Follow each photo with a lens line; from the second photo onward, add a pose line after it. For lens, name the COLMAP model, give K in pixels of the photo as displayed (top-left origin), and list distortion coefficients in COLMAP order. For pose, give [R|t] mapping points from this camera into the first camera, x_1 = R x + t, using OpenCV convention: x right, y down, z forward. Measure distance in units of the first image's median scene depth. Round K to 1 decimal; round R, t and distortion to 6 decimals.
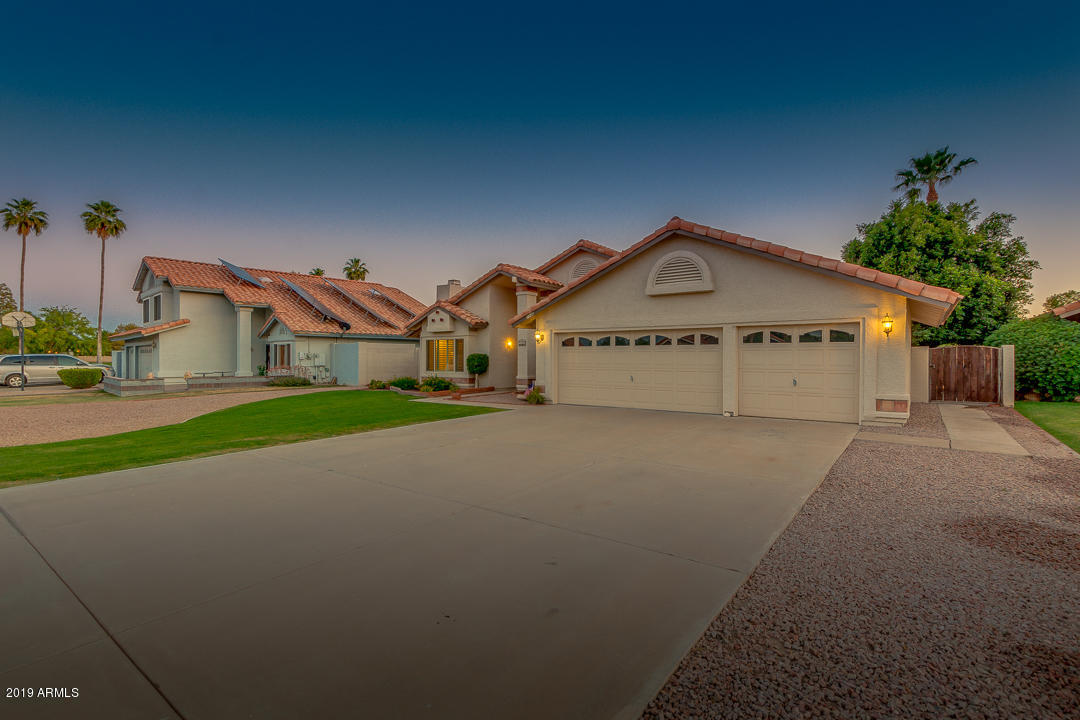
lens RADIAL K [[507.2, 0, 542.5], [0, 507.2, 359.6], [0, 0, 1]] dist [0.008197, 0.000049]
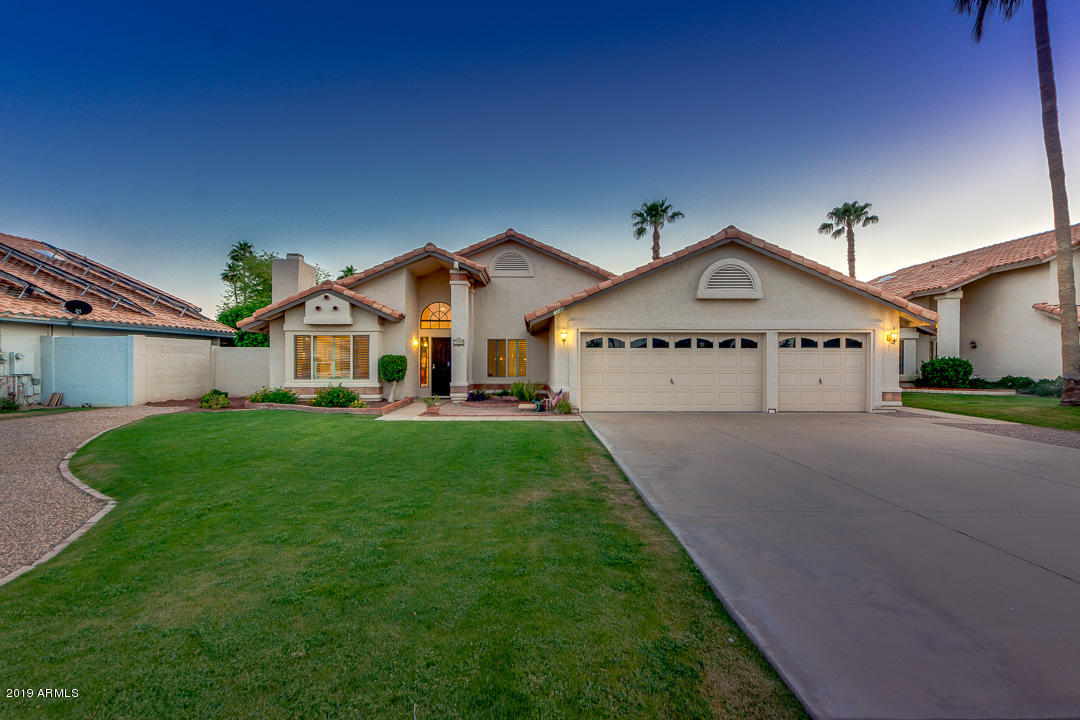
lens RADIAL K [[516.9, 0, 542.4], [0, 516.9, 363.6], [0, 0, 1]] dist [0.009526, -0.000004]
pose [[0.795103, -0.000735, 0.606474, -0.573207], [0.001600, 0.999998, -0.000885, 0.002703], [-0.606473, 0.001674, 0.795103, 0.319286]]
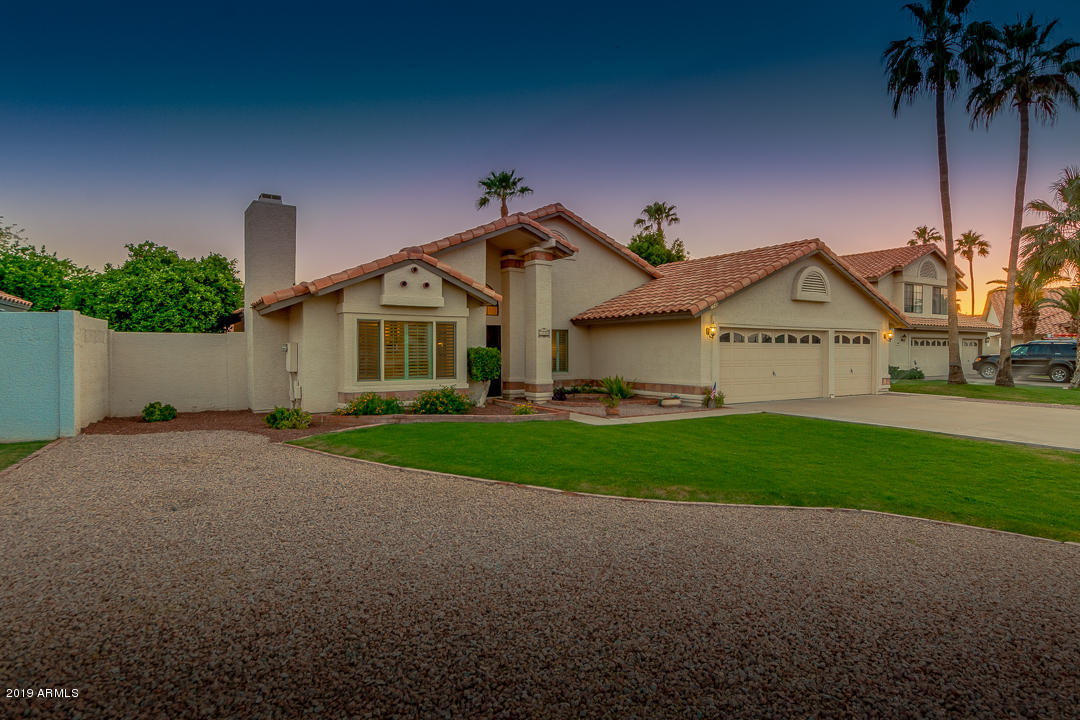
lens RADIAL K [[608.3, 0, 598.4], [0, 608.3, 355.8], [0, 0, 1]] dist [0.003298, 0.000288]
pose [[0.309743, -0.007479, 0.950791, -1.062113], [0.002511, 0.999972, 0.007048, -0.009200], [-0.950817, 0.000205, 0.309753, 0.862422]]
